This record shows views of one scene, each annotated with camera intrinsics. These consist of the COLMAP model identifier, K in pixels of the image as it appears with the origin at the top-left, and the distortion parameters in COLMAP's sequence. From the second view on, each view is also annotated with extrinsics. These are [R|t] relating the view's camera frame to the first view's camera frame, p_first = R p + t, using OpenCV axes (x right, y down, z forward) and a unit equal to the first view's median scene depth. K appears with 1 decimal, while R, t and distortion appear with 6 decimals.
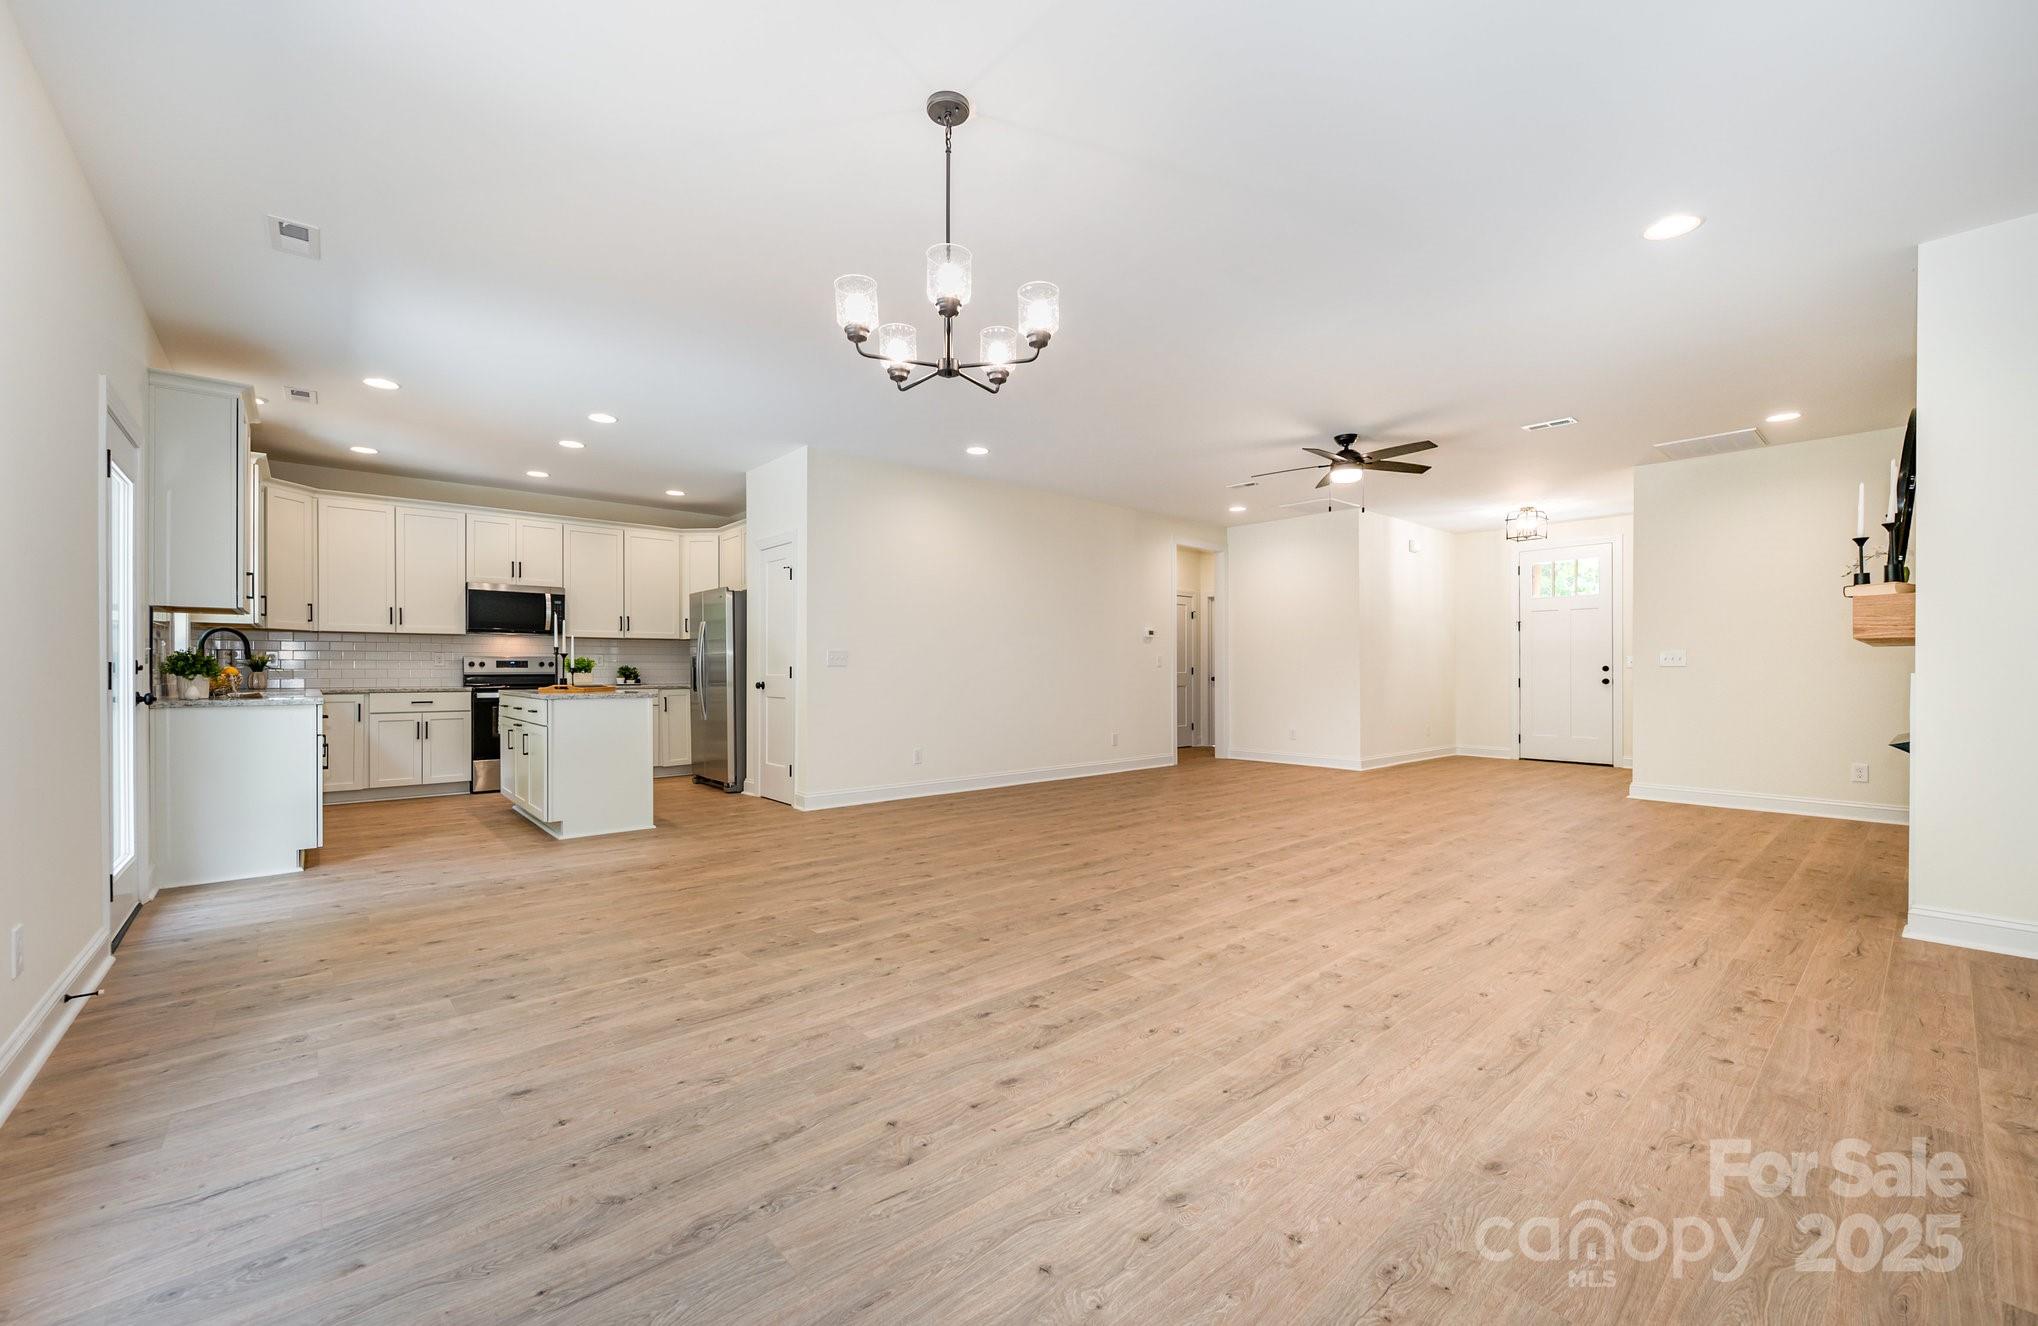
lens RADIAL K [[813.5, 0, 1034.2], [0, 813.5, 668.4], [0, 0, 1]] dist [0.002533, 0.000498]
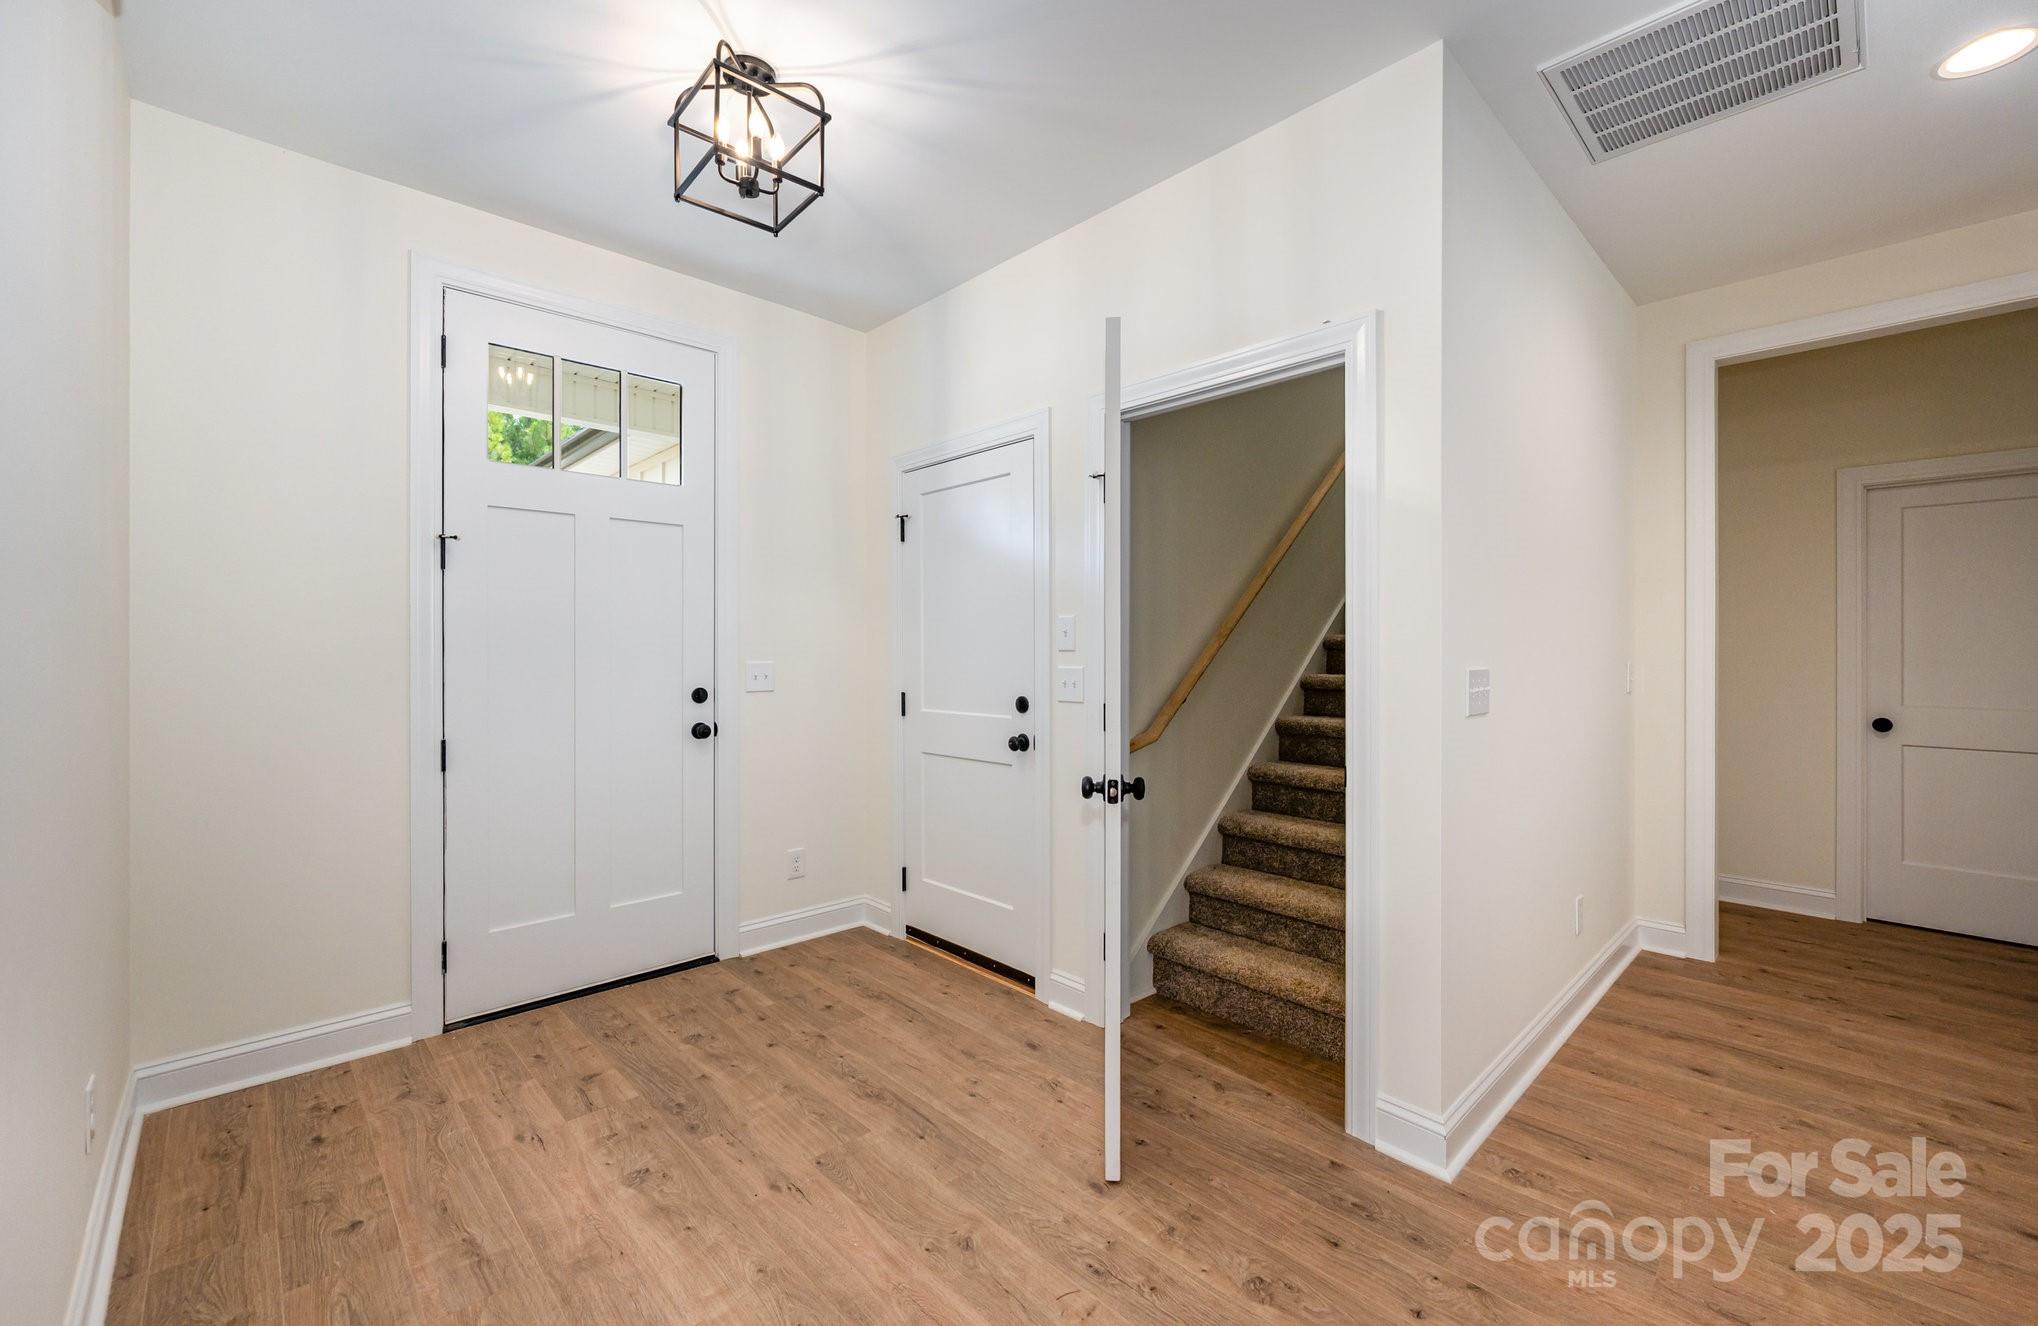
lens RADIAL K [[813.5, 0, 1026.9], [0, 813.5, 659.5], [0, 0, 1]] dist [0.002533, 0.000498]
pose [[-0.023547, -0.003532, 0.999716, 0.993615], [-0.002719, 0.999990, 0.003469, -0.055906], [-0.999719, -0.002637, -0.023556, 2.617603]]
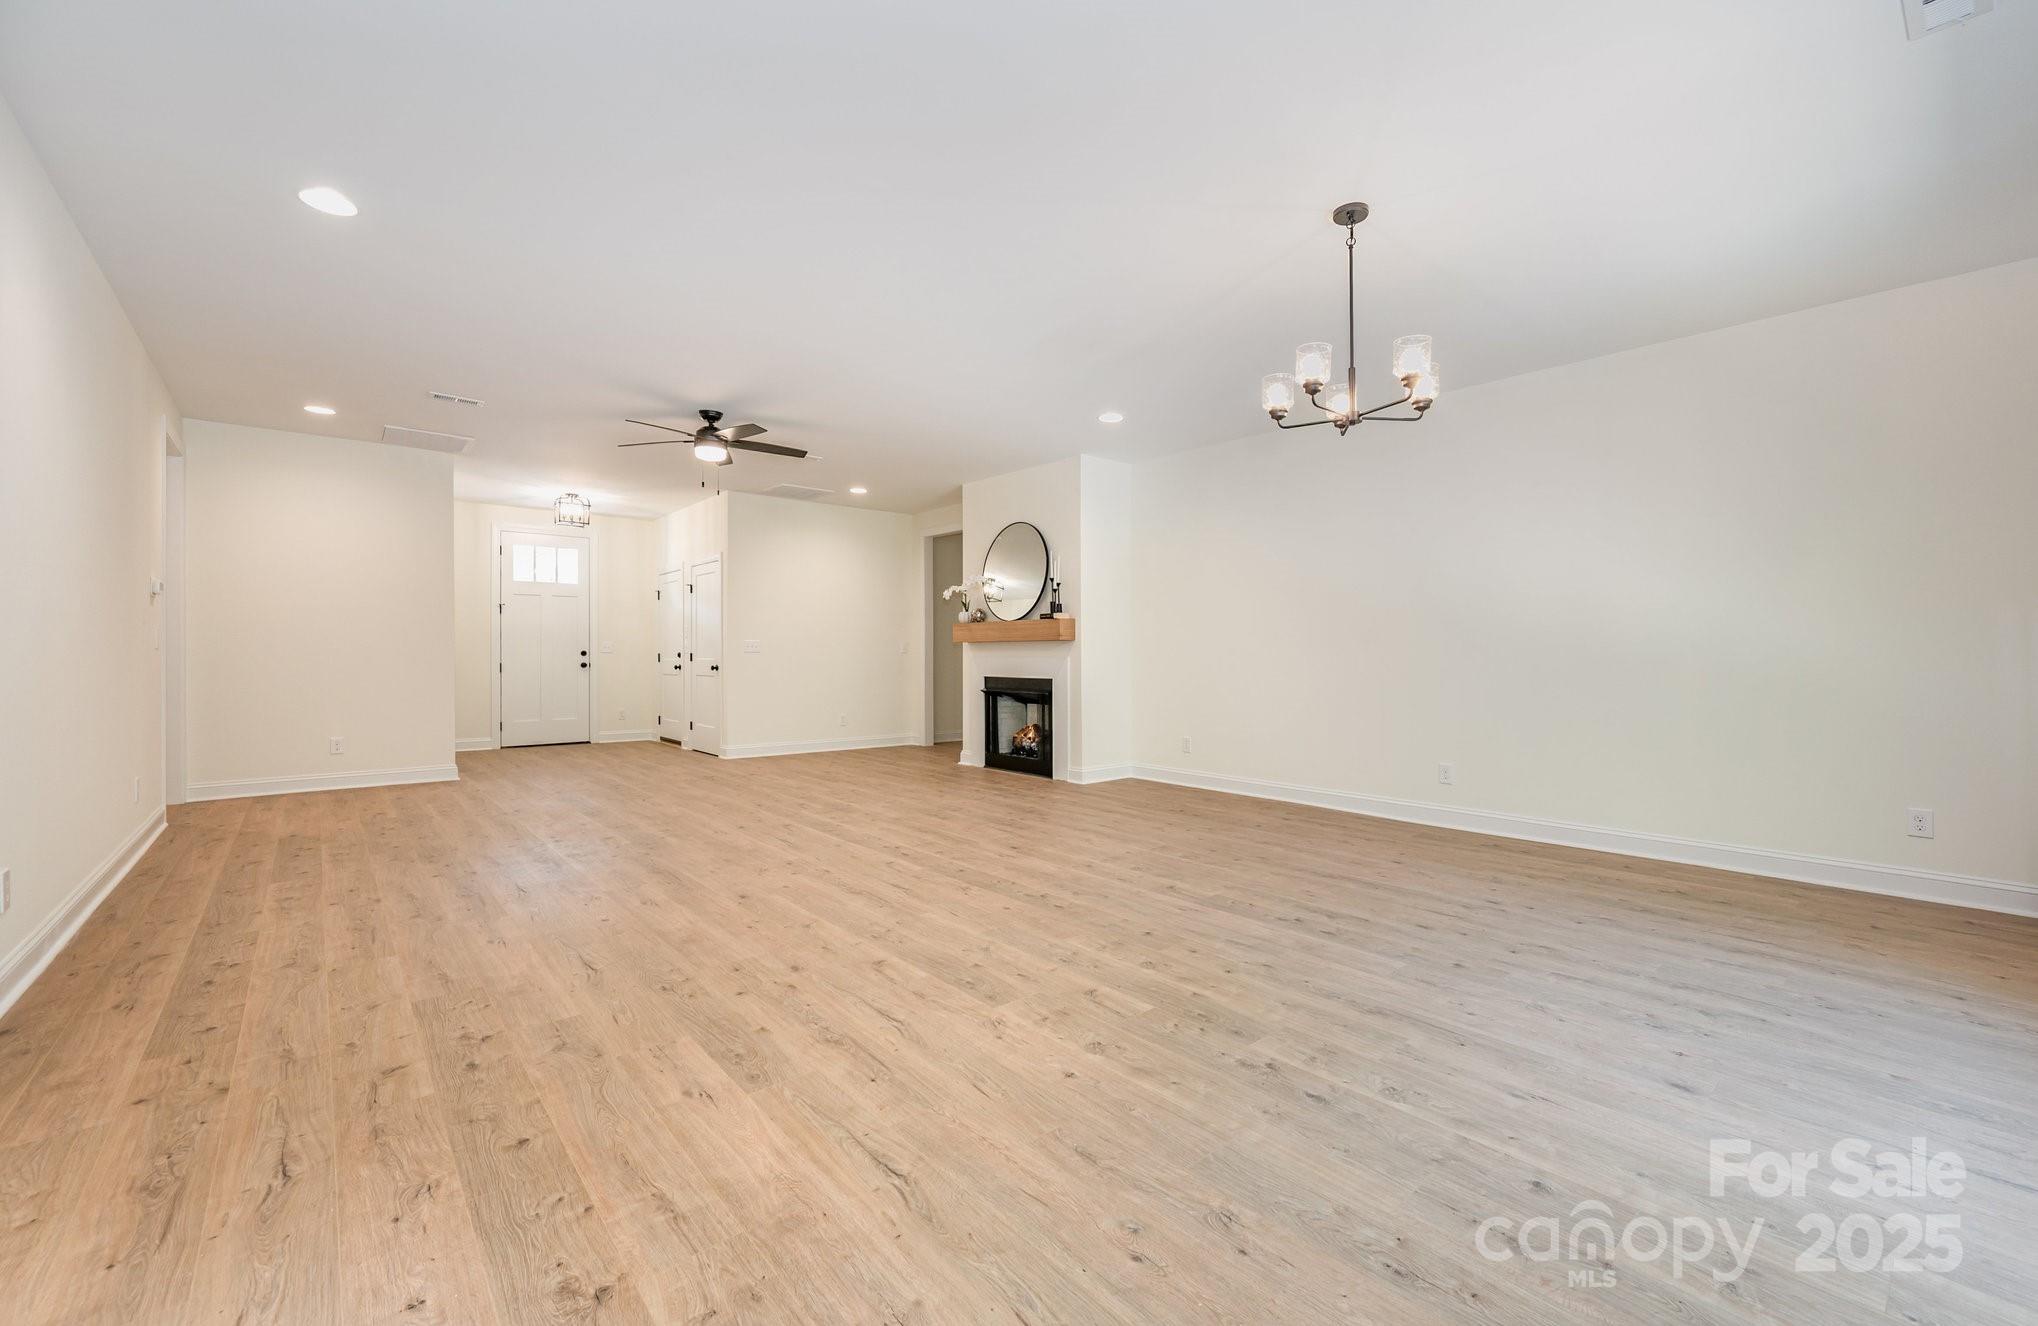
lens RADIAL K [[813.5, 0, 1010.0], [0, 813.5, 656.9], [0, 0, 1]] dist [0.002533, 0.000498]
pose [[0.037210, -0.001573, 0.999306, -1.103395], [-0.005691, 0.999982, 0.001786, -0.001658], [-0.999291, -0.005753, 0.037201, 1.190340]]
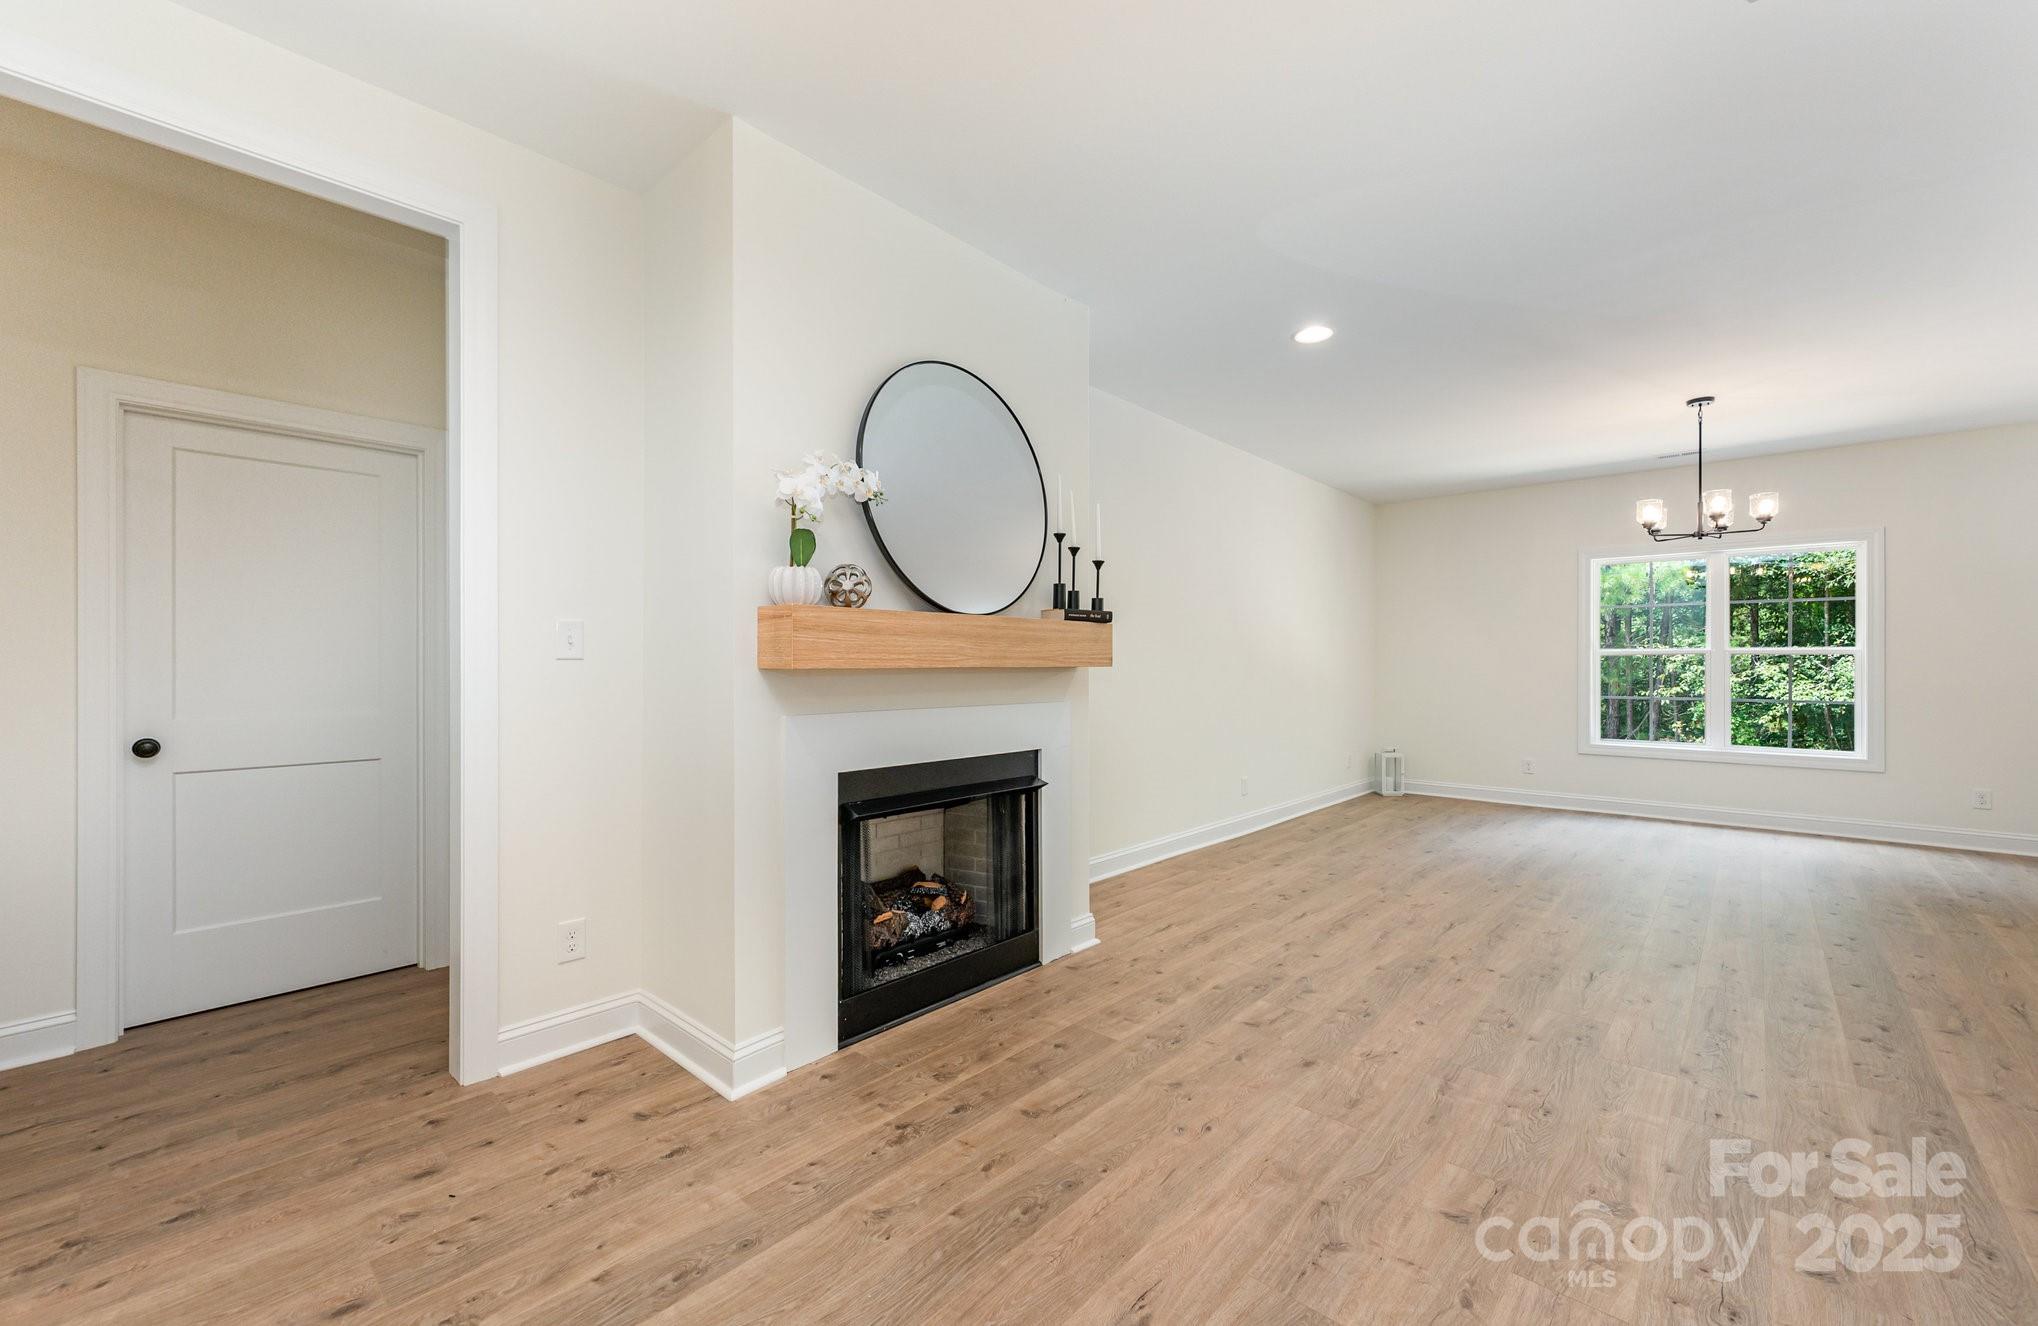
lens RADIAL K [[813.5, 0, 1010.4], [0, 813.5, 662.9], [0, 0, 1]] dist [0.002533, 0.000498]
pose [[-0.995809, -0.004135, -0.091366, 1.376663], [-0.003776, 0.999984, -0.004101, -0.044917], [0.091381, -0.003739, -0.995809, 2.230767]]
